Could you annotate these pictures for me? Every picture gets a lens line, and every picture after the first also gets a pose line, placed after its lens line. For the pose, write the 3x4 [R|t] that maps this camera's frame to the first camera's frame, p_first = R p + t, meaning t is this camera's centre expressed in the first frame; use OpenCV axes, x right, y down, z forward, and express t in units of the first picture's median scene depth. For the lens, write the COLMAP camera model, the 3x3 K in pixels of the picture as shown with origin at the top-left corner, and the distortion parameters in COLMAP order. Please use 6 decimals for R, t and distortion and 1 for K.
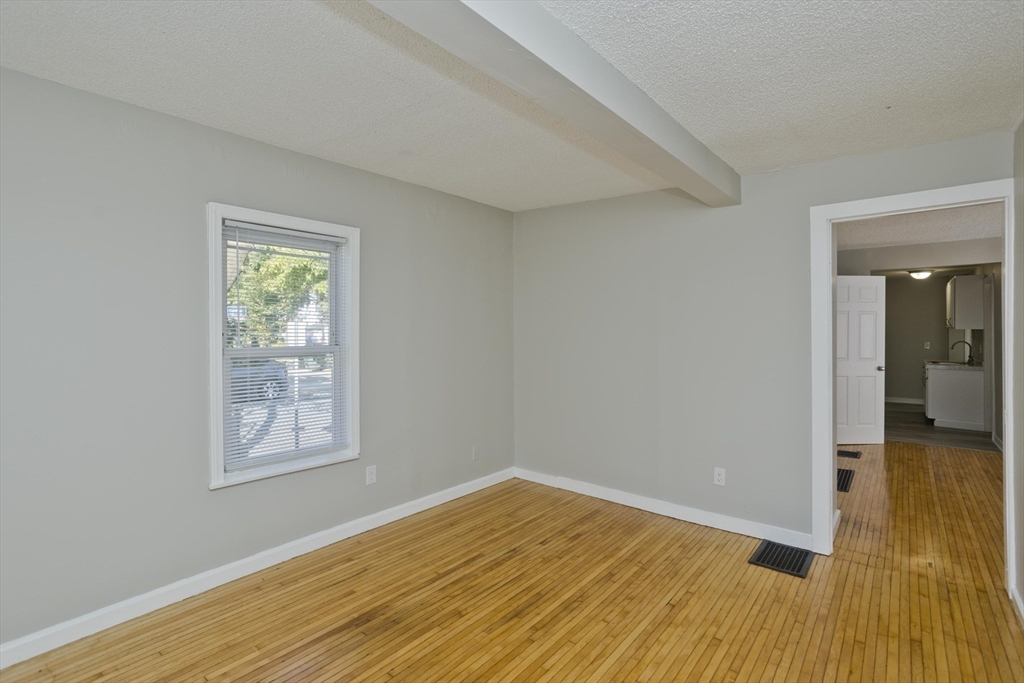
lens RADIAL K [[502.2, 0, 509.6], [0, 502.2, 328.5], [0, 0, 1]] dist [-0.052756, 0.031031]
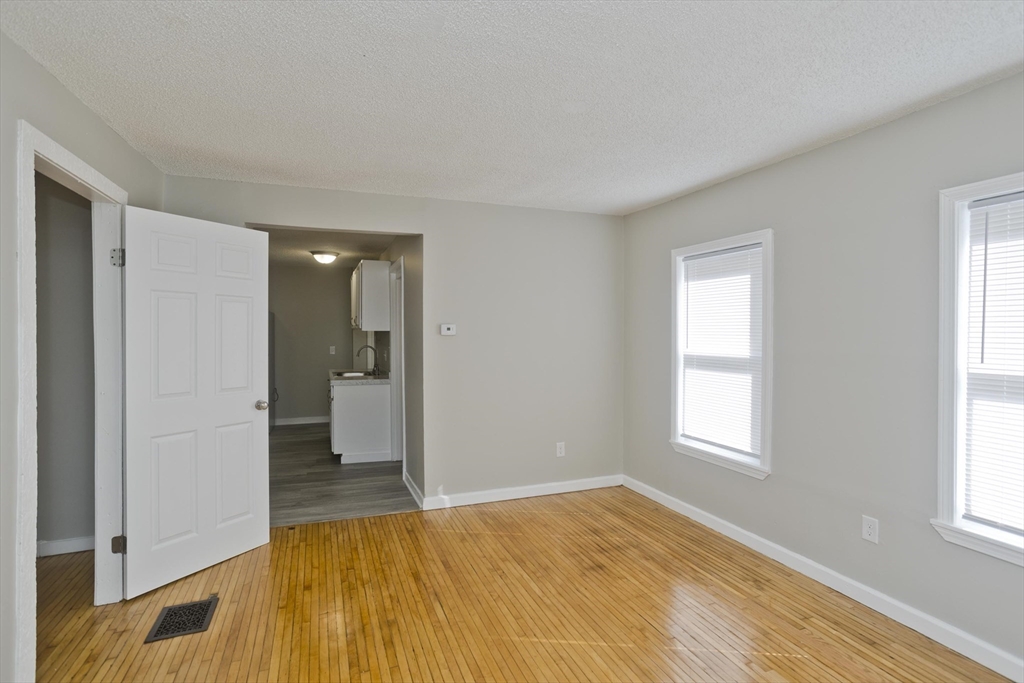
lens RADIAL K [[502.2, 0, 509.6], [0, 502.2, 328.5], [0, 0, 1]] dist [-0.052756, 0.031031]
pose [[0.500826, 0.001786, 0.865546, 0.349910], [0.005066, 0.999975, -0.004995, 0.002571], [-0.865533, 0.006887, 0.500805, 0.411543]]
